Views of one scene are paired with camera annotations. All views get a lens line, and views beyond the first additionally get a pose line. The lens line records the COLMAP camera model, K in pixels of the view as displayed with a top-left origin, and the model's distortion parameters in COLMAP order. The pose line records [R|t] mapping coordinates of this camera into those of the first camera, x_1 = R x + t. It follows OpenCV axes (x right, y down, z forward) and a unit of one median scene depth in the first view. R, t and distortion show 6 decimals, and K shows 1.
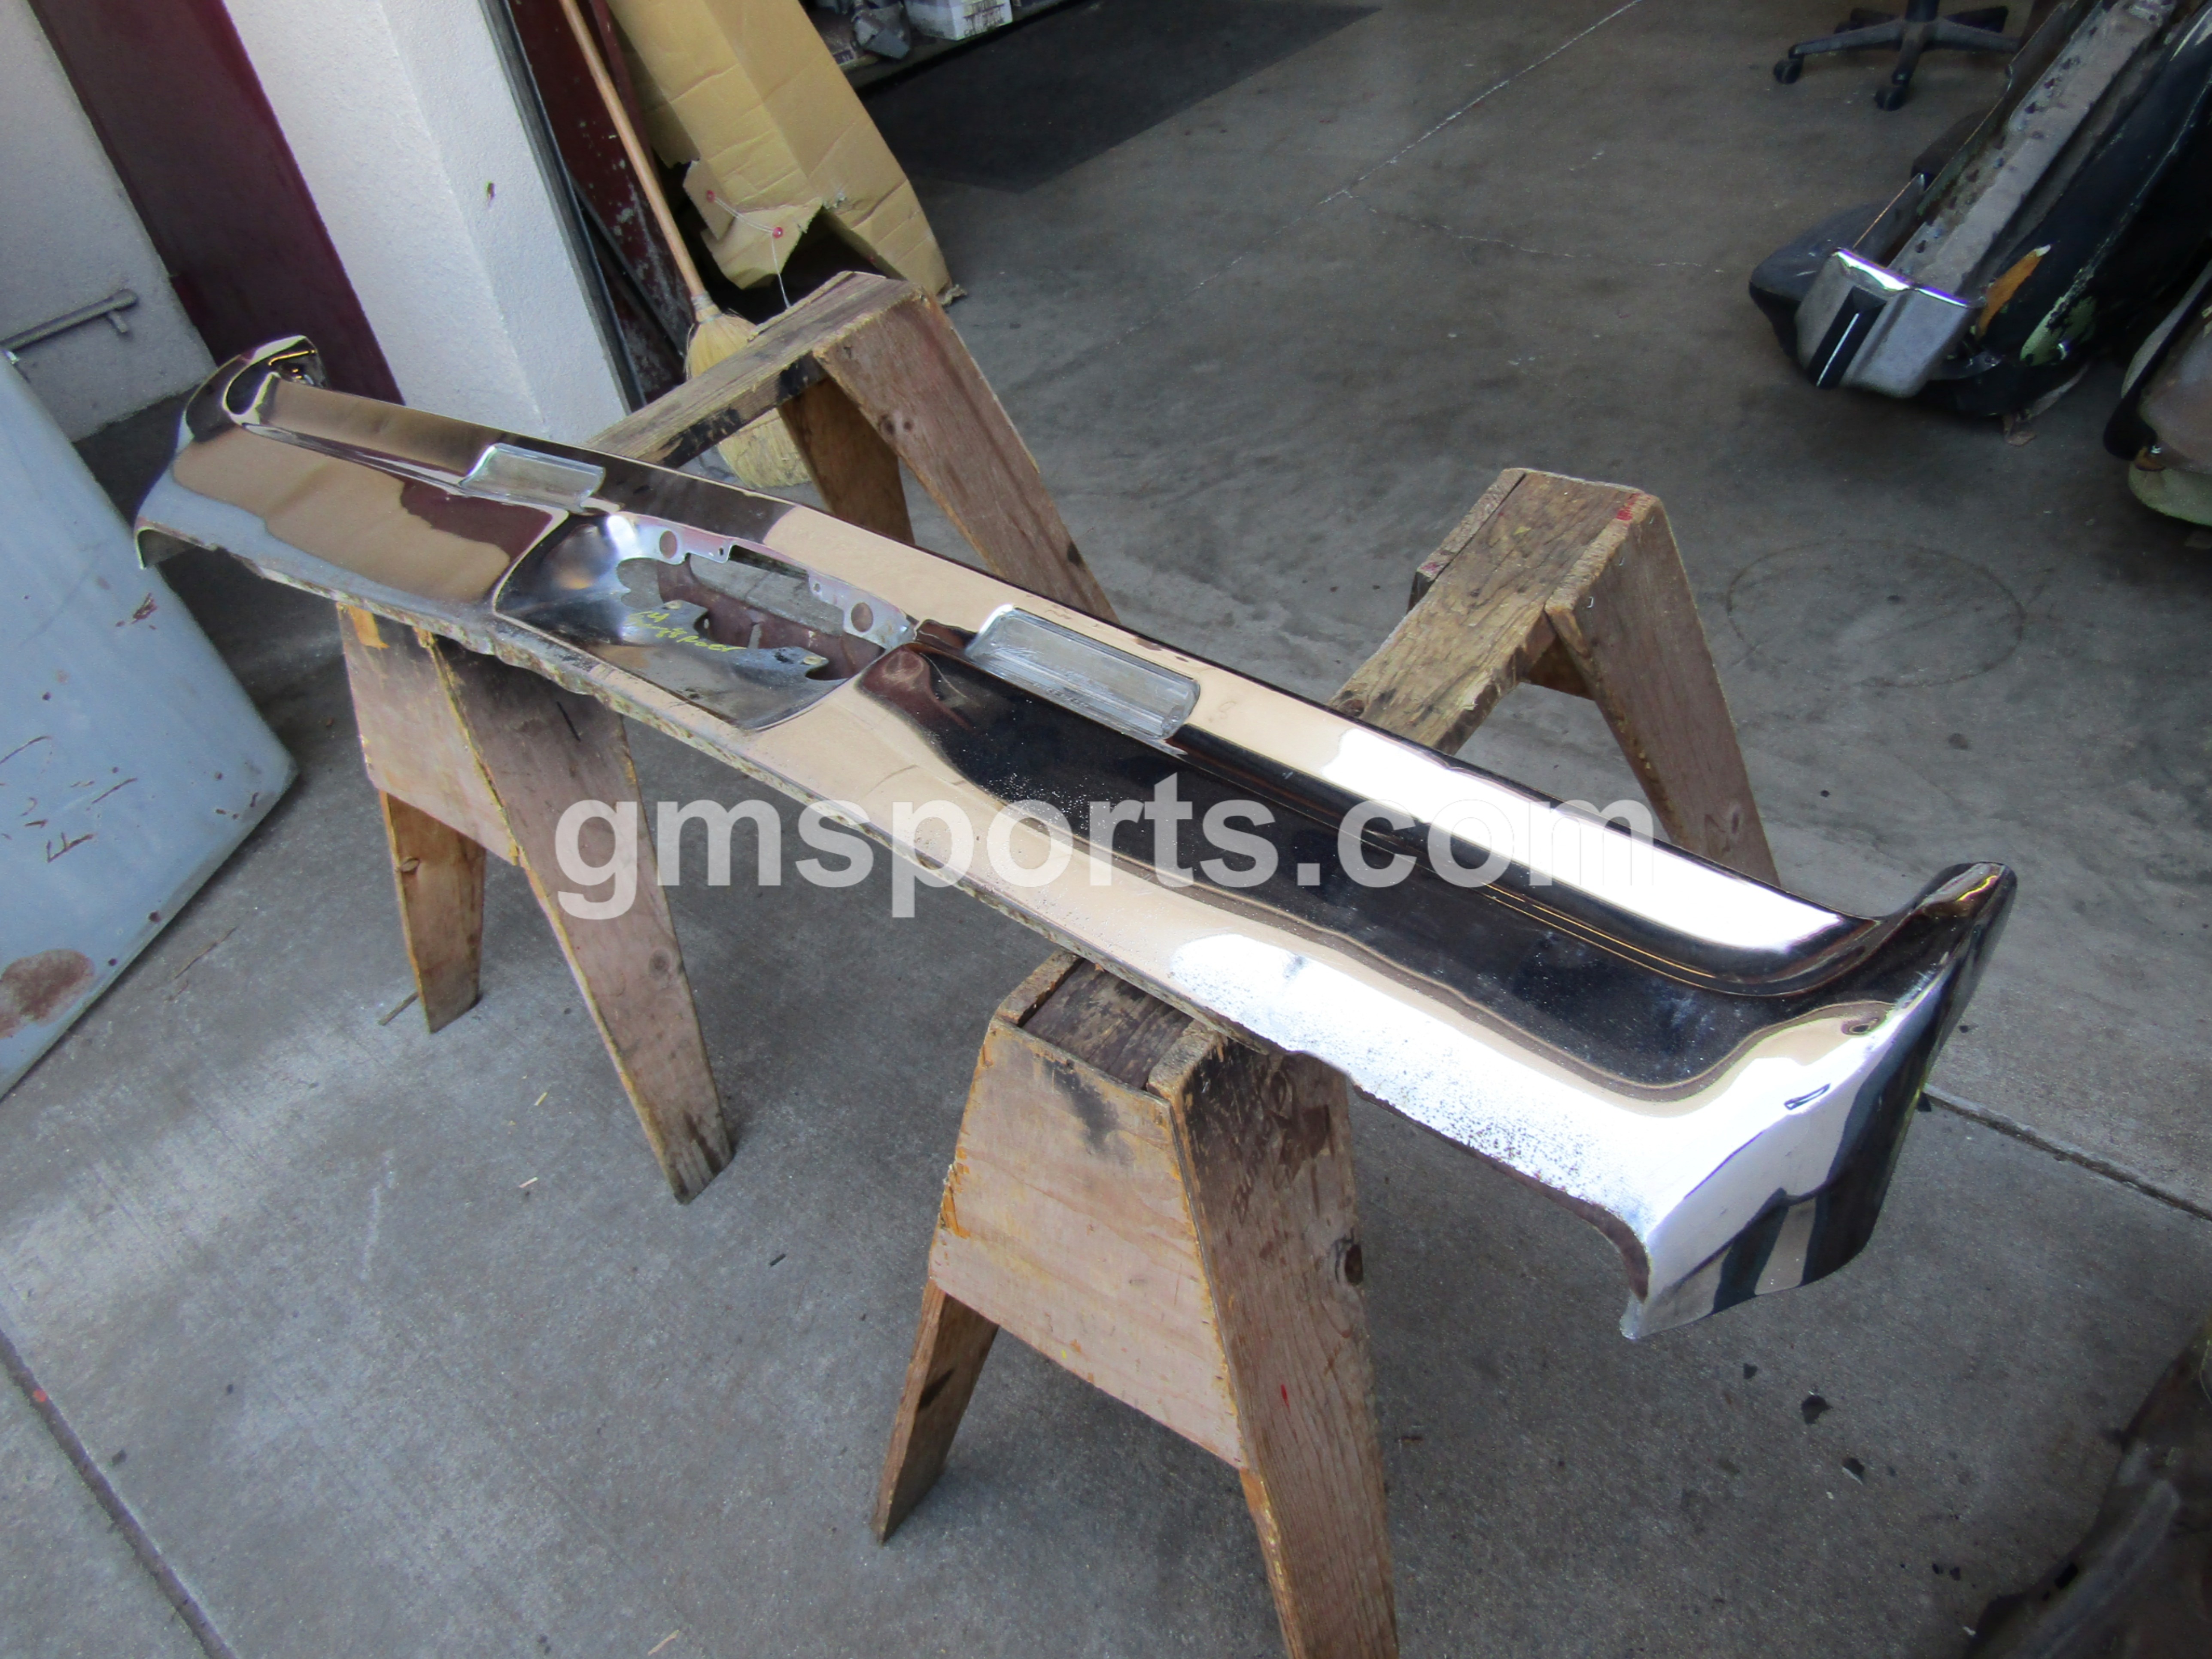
lens RADIAL K [[1572.8, 0, 1099.1], [0, 1572.8, 834.6], [0, 0, 1]] dist [-0.010961, 0.003059]
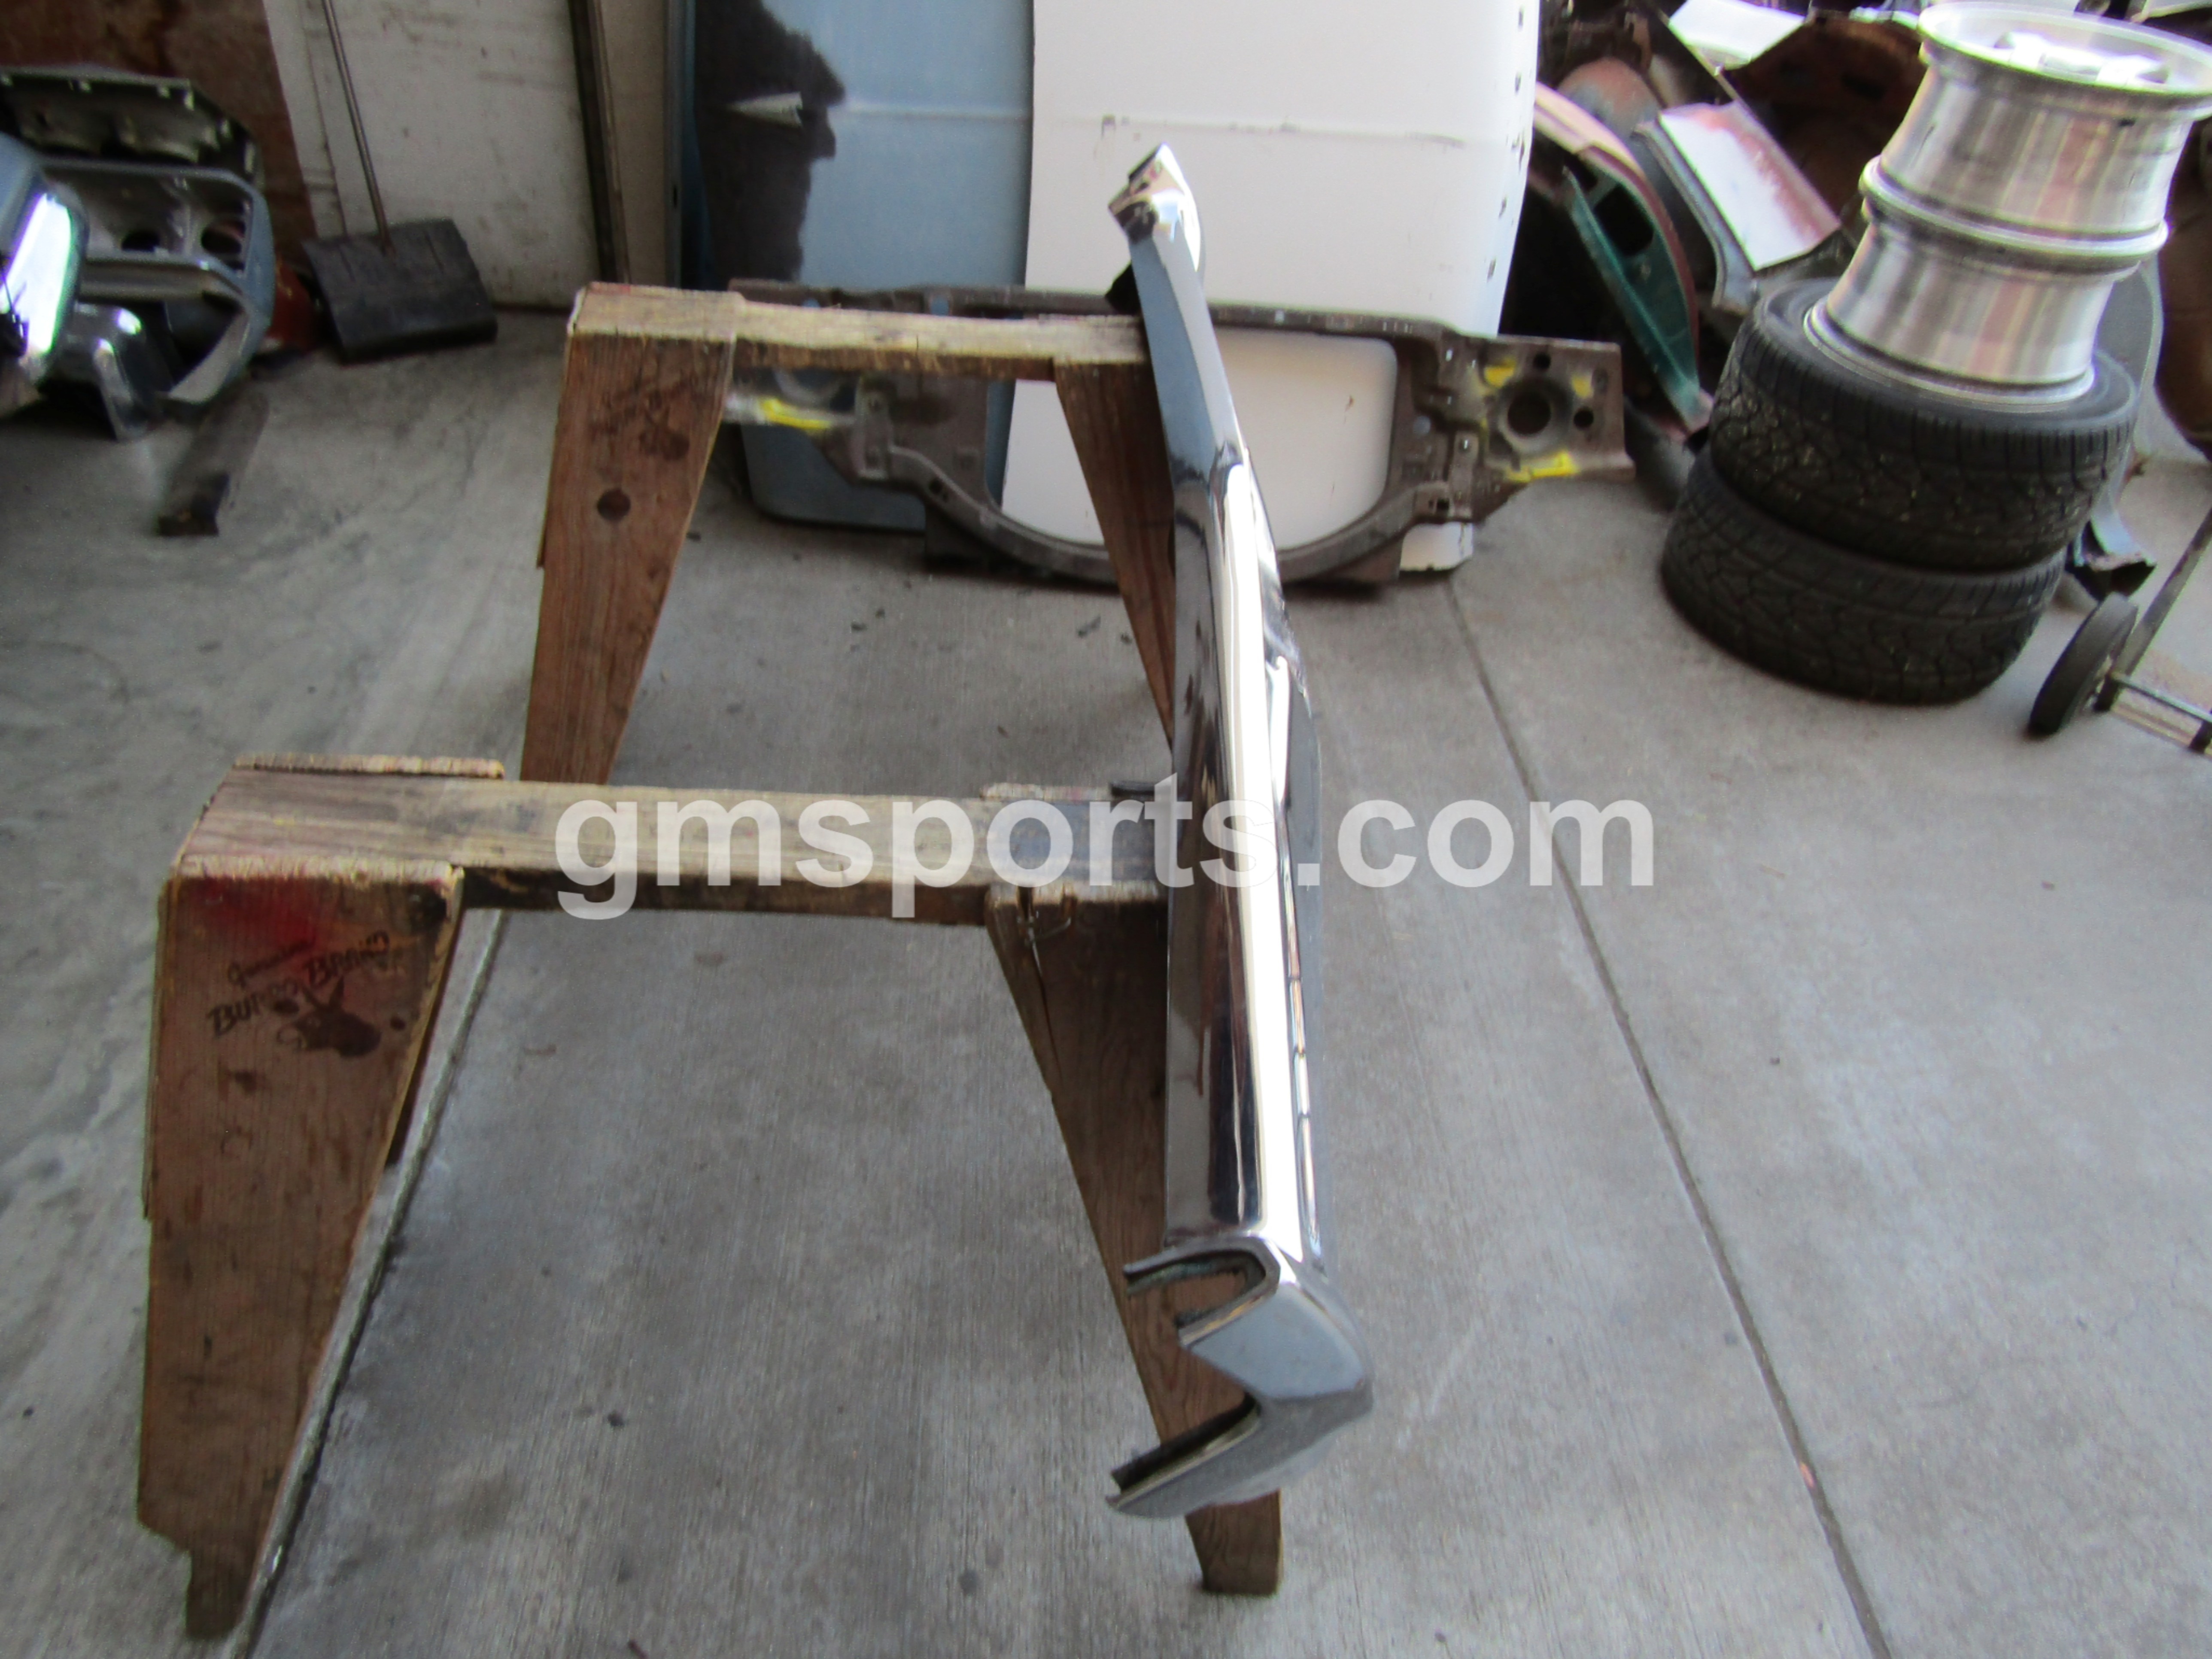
lens RADIAL K [[1572.8, 0, 1109.0], [0, 1572.8, 832.2], [0, 0, 1]] dist [-0.010961, 0.003059]
pose [[-0.686527, -0.404494, 0.604207, -0.752272], [0.480530, 0.371235, 0.794528, -0.683345], [-0.545684, 0.835805, -0.060491, 0.906044]]
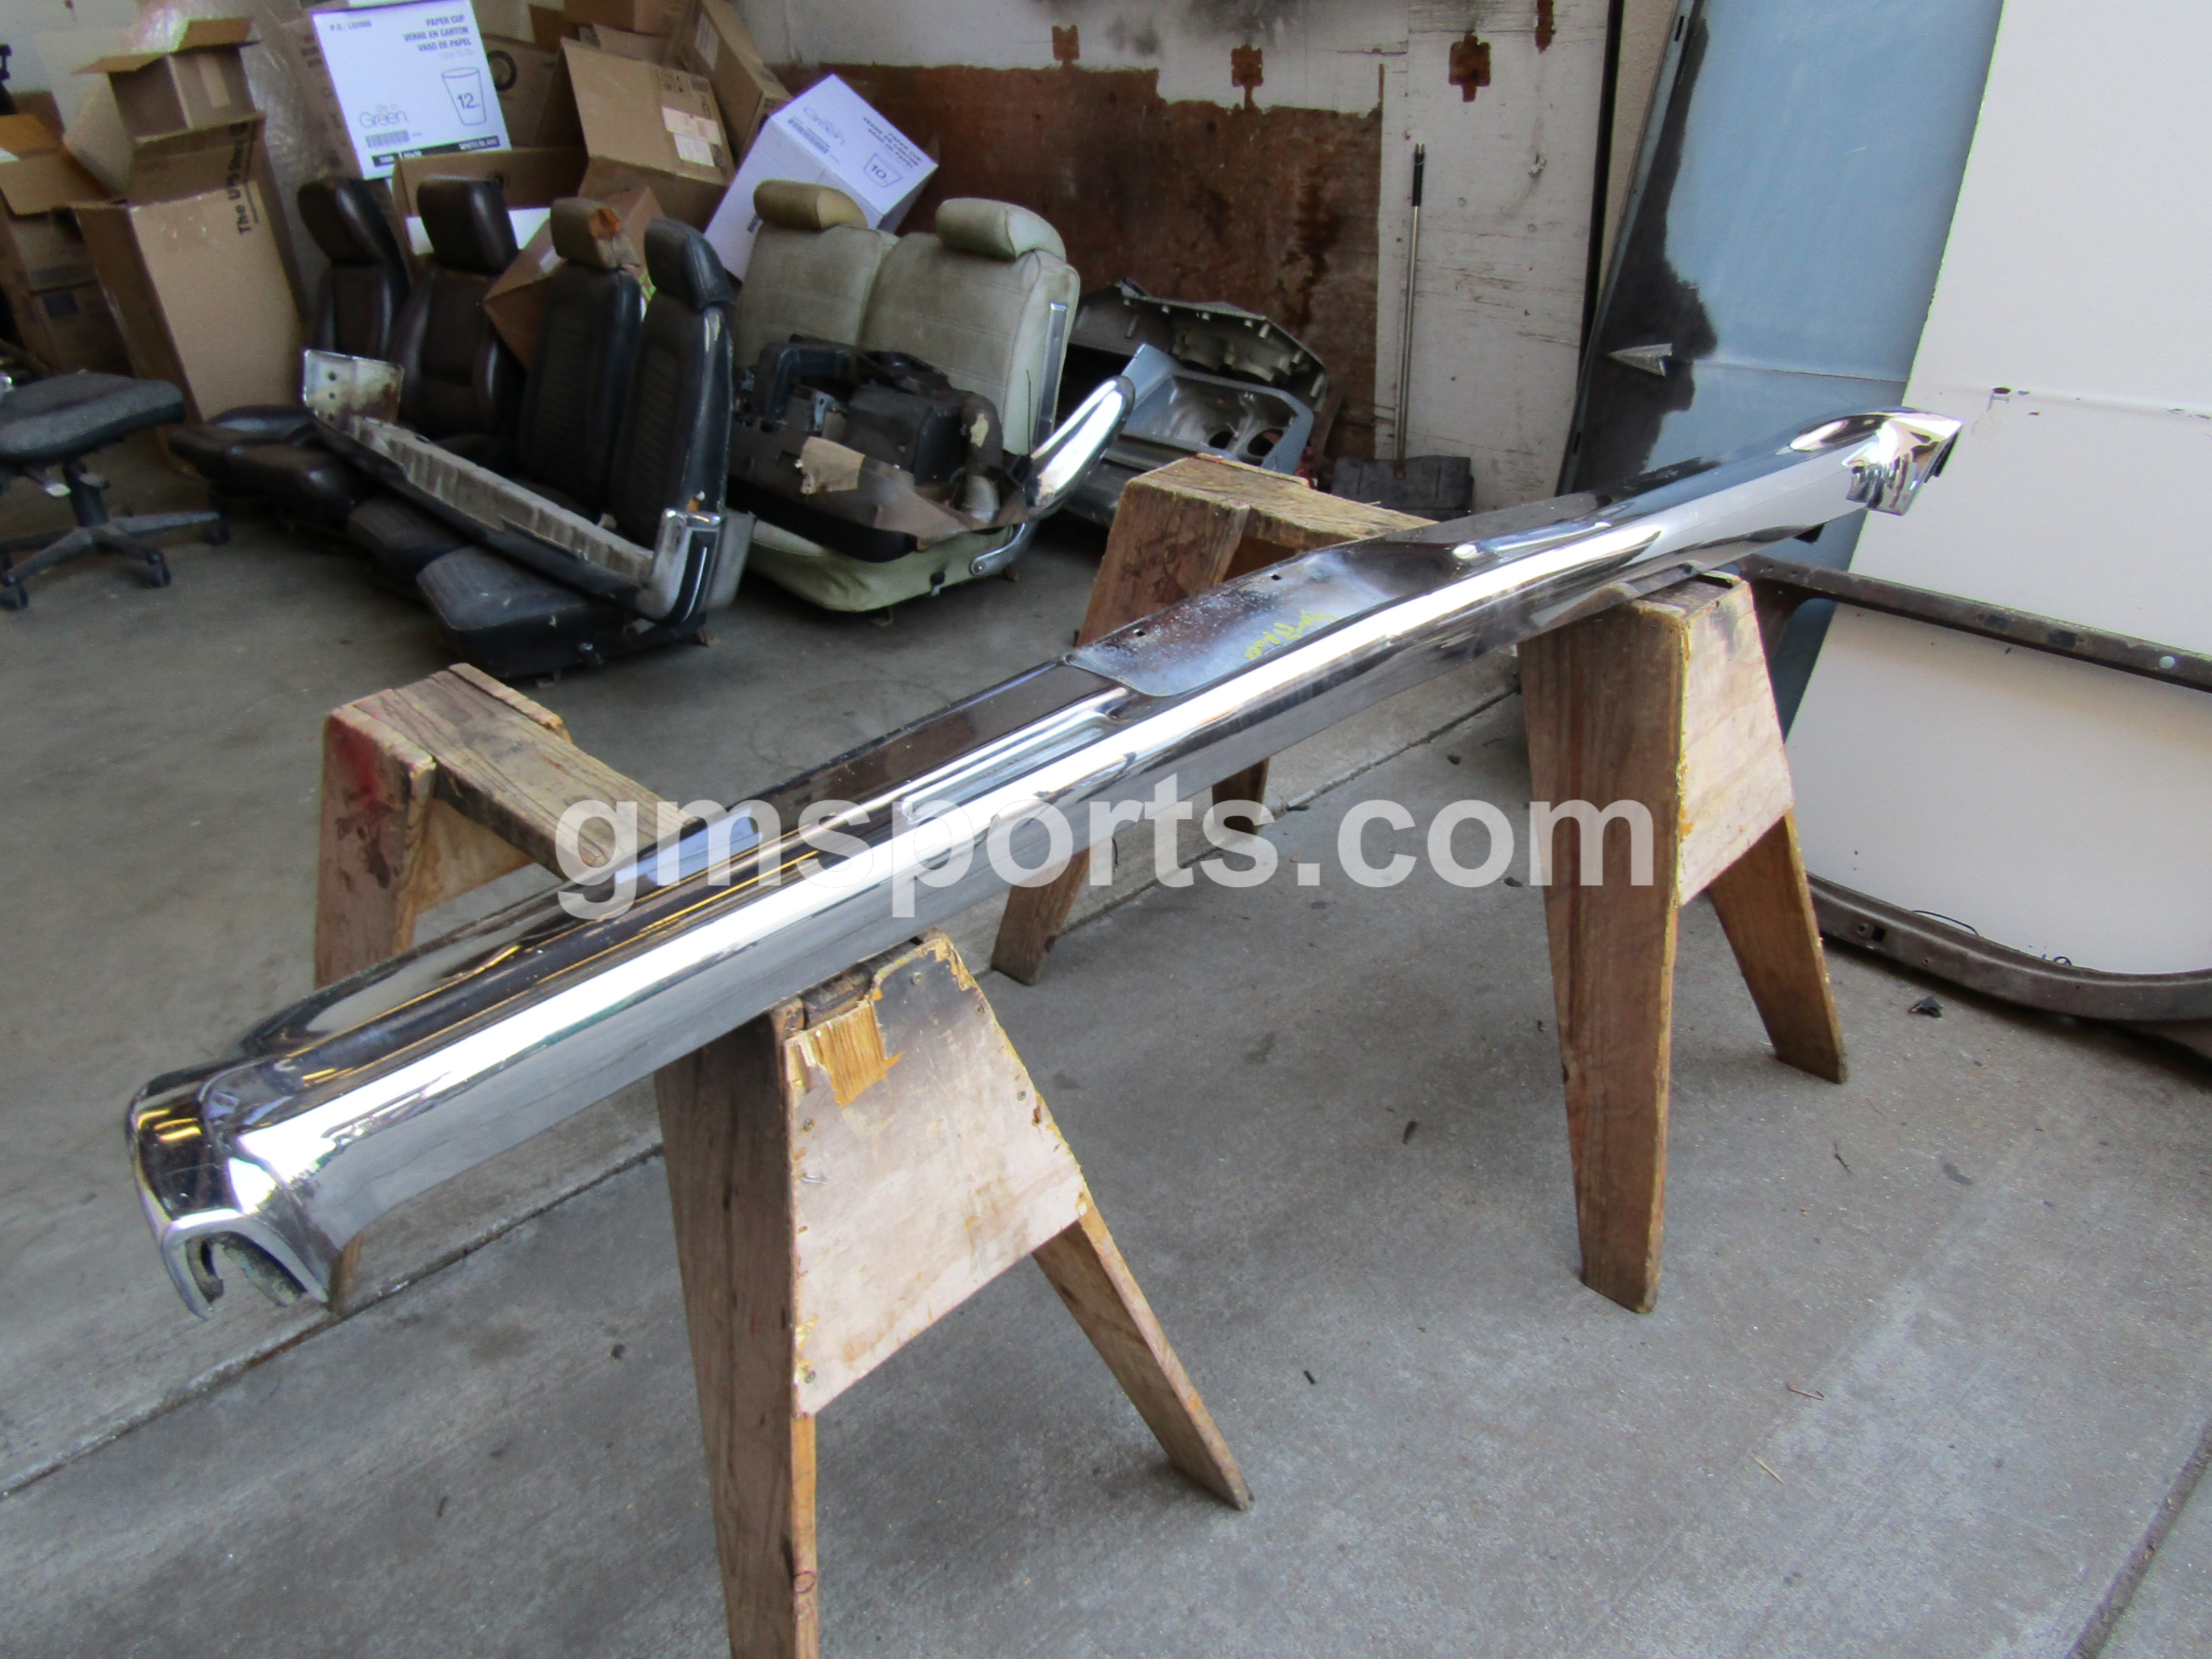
lens RADIAL K [[1572.8, 0, 1109.9], [0, 1572.8, 838.0], [0, 0, 1]] dist [-0.010961, 0.003059]
pose [[0.138763, -0.374091, 0.916952, -0.888863], [0.678192, 0.710620, 0.187282, -0.217711], [-0.721665, 0.595882, 0.352313, 0.542932]]
